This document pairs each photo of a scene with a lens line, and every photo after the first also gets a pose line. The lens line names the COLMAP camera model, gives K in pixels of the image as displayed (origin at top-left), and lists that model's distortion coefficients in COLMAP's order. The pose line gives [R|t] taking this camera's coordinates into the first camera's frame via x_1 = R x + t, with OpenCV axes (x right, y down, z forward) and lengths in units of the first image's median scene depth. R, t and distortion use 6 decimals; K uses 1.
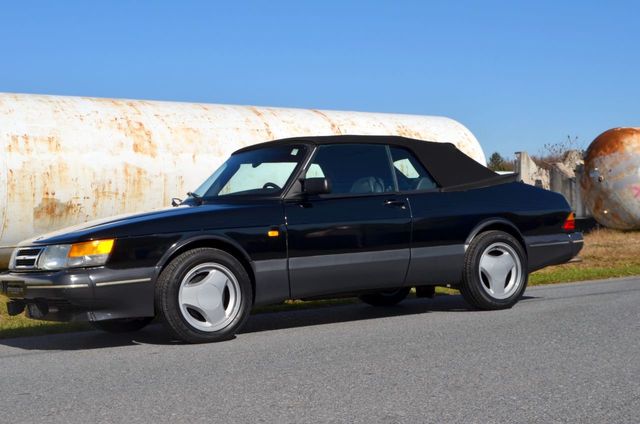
lens RADIAL K [[1014.1, 0, 320.4], [0, 1014.1, 213.1], [0, 0, 1]] dist [-0.009609, 0.000000]
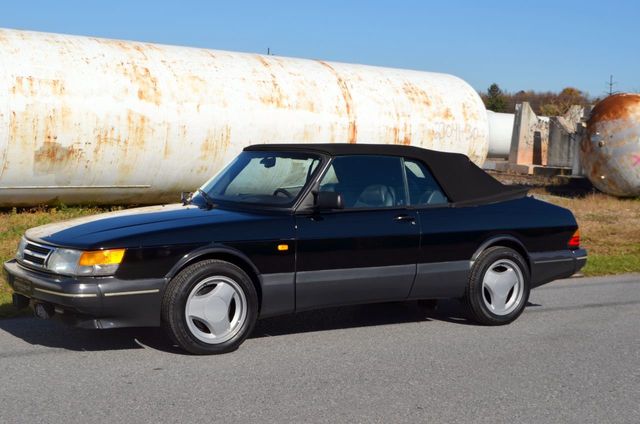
lens RADIAL K [[1014.1, 0, 320.1], [0, 1014.1, 216.3], [0, 0, 1]] dist [-0.009609, 0.000000]
pose [[0.997076, 0.075231, 0.013411, -0.022592], [-0.076114, 0.993321, 0.086714, -0.087738], [-0.006797, -0.087481, 0.996143, 0.005783]]
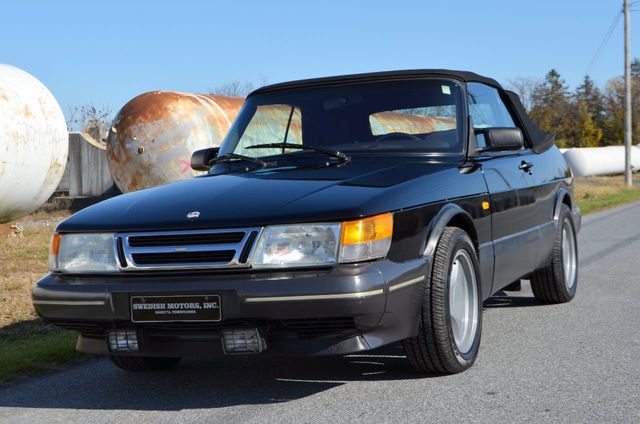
lens RADIAL K [[1162.8, 0, 321.6], [0, 1162.8, 211.1], [0, 0, 1]] dist [0.012089, 0.000000]
pose [[0.811645, -0.007072, 0.584109, -0.527182], [-0.001091, 0.999907, 0.013622, 0.011652], [-0.584150, -0.011694, 0.811561, 0.368767]]
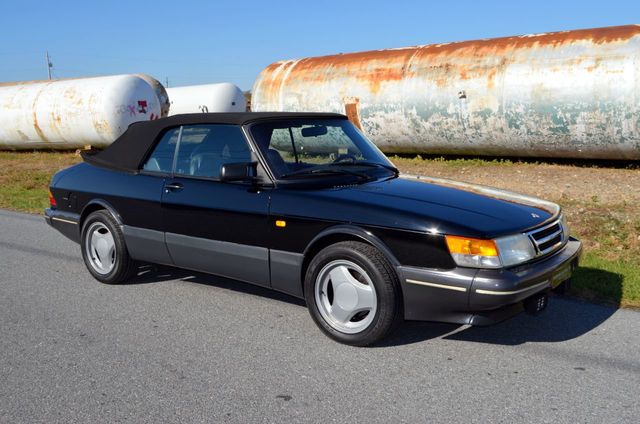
lens RADIAL K [[629.5, 0, 322.5], [0, 629.5, 210.5], [0, 0, 1]] dist [-0.063808, 0.000000]
pose [[-0.345617, -0.068432, 0.935877, -0.639953], [0.006714, 0.997131, 0.075391, -0.020094], [-0.938351, 0.032340, -0.344167, 1.196254]]
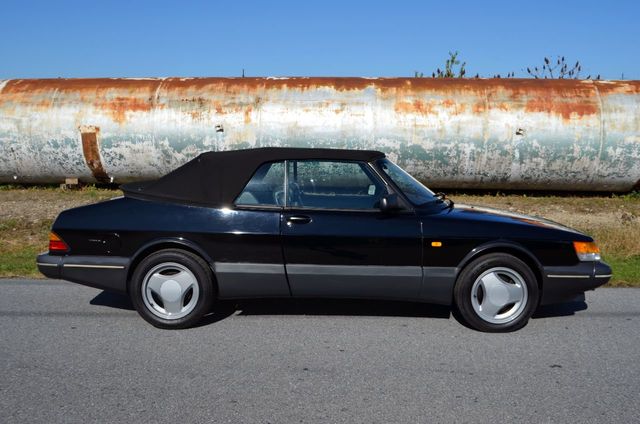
lens RADIAL K [[629.5, 0, 325.1], [0, 629.5, 217.6], [0, 0, 1]] dist [-0.063808, 0.000000]
pose [[-0.846132, -0.007761, 0.532916, -0.385302], [0.022832, 0.998448, 0.050793, -0.030527], [-0.532484, 0.055145, -0.844642, 1.622910]]
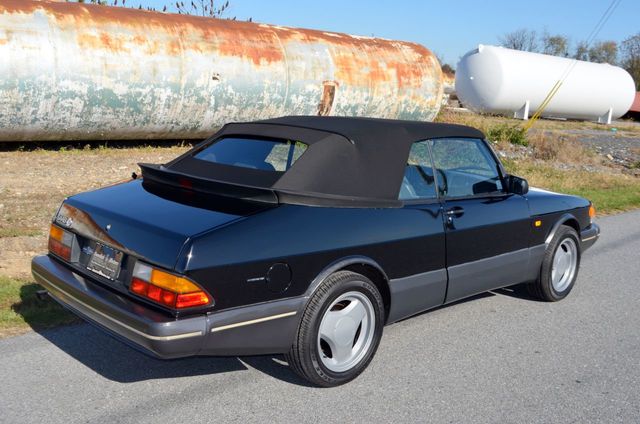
lens RADIAL K [[672.9, 0, 323.1], [0, 672.9, 218.2], [0, 0, 1]] dist [-0.057560, 0.000000]
pose [[-0.979119, 0.055119, -0.195674, 0.168040], [0.023136, 0.986500, 0.162119, -0.082540], [0.201969, 0.154206, -0.967176, 1.619129]]
